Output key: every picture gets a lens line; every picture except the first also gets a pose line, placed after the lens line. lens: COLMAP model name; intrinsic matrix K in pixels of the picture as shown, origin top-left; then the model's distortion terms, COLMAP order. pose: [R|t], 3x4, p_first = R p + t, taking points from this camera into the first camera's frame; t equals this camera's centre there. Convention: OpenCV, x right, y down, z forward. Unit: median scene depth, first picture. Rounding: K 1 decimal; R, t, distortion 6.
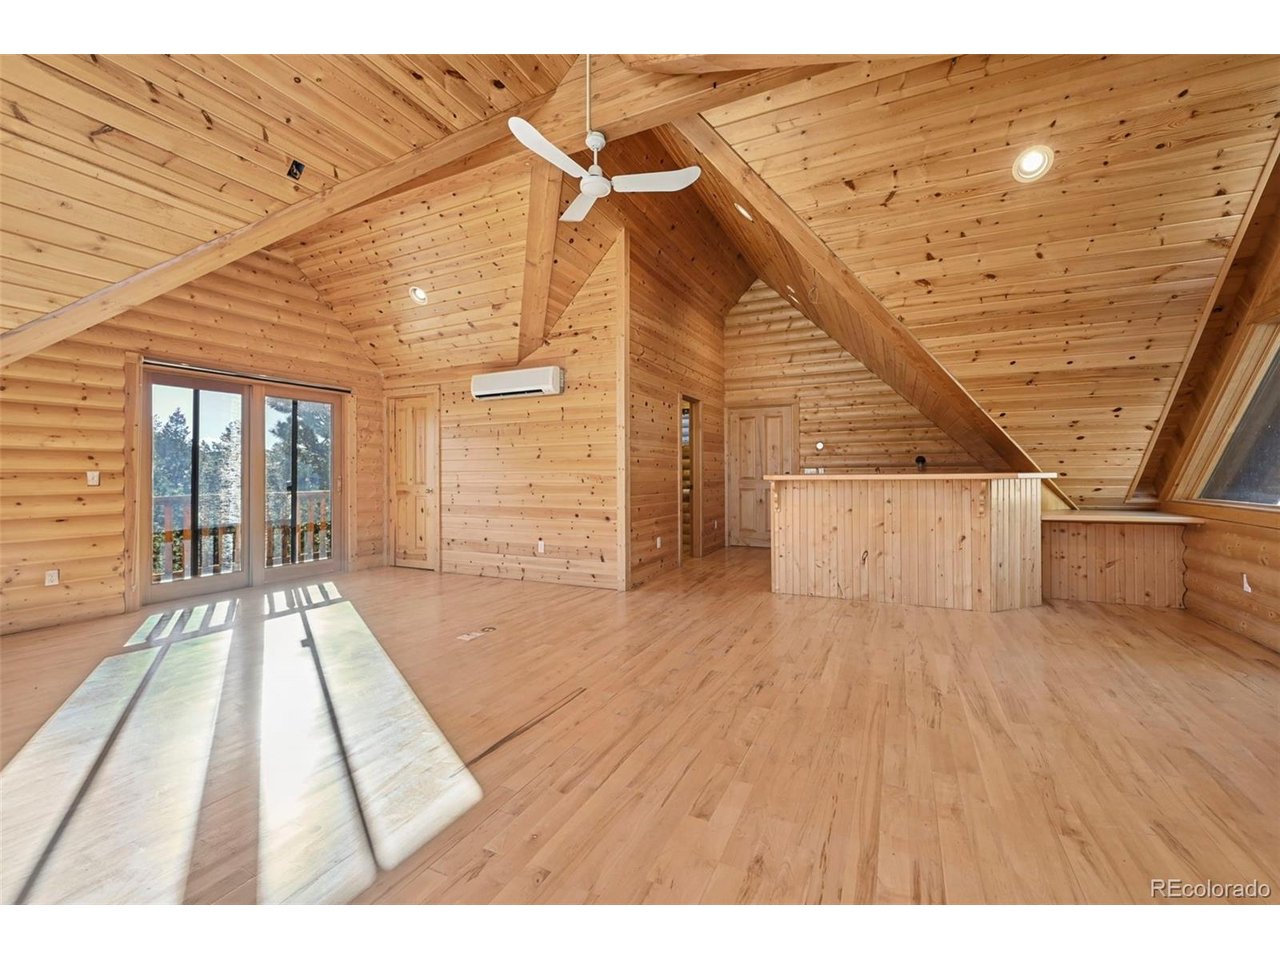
lens RADIAL K [[518.3, 0, 664.6], [0, 518.3, 466.2], [0, 0, 1]] dist [0.000739, 0.000156]
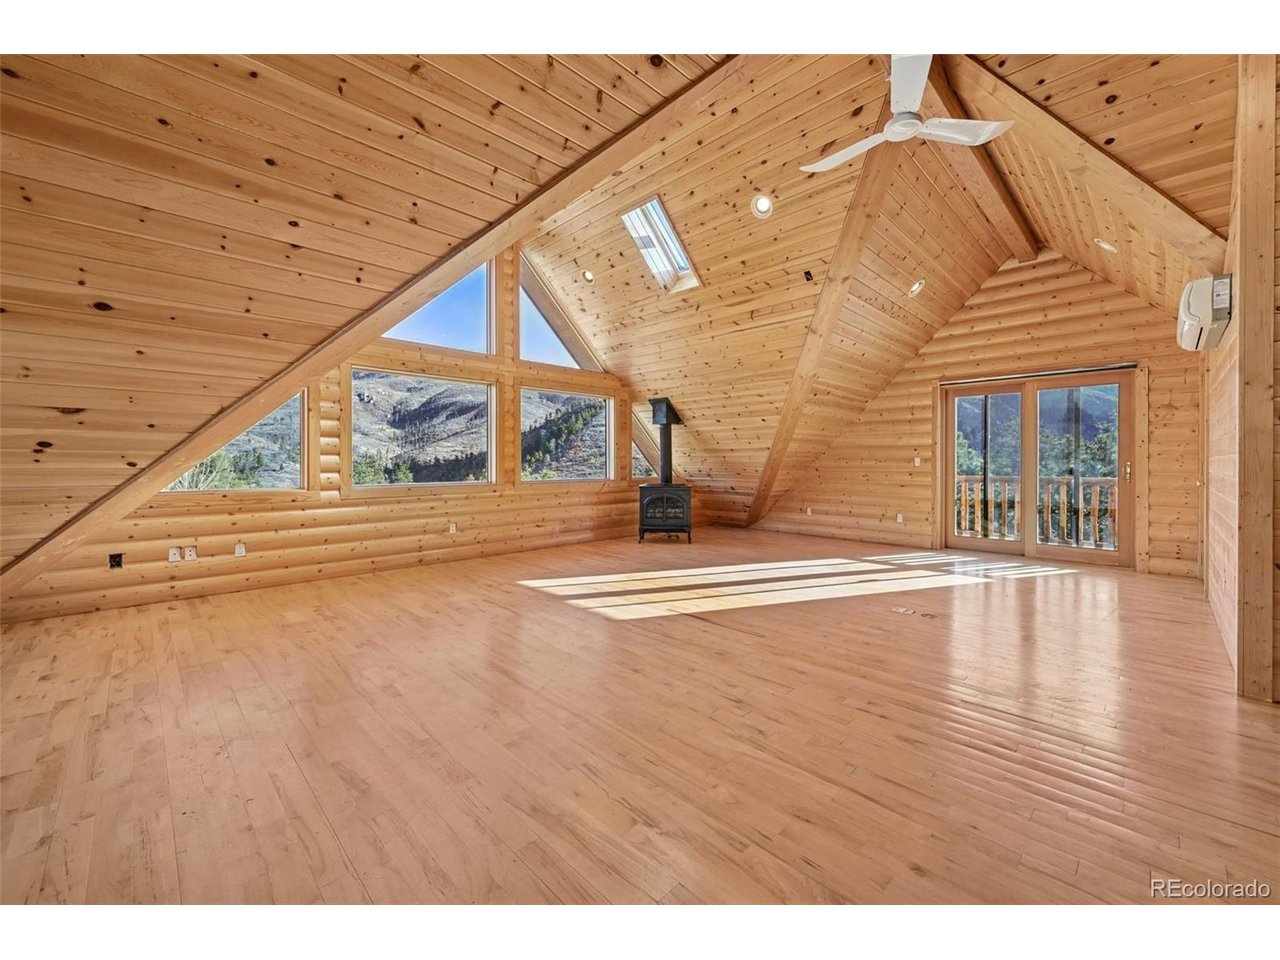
lens RADIAL K [[518.3, 0, 664.6], [0, 518.3, 466.2], [0, 0, 1]] dist [0.000739, 0.000156]
pose [[-0.340607, 0.014109, -0.940100, 0.833861], [0.012880, 0.999864, 0.010339, 0.010575], [0.940118, -0.008587, -0.340742, 0.940631]]
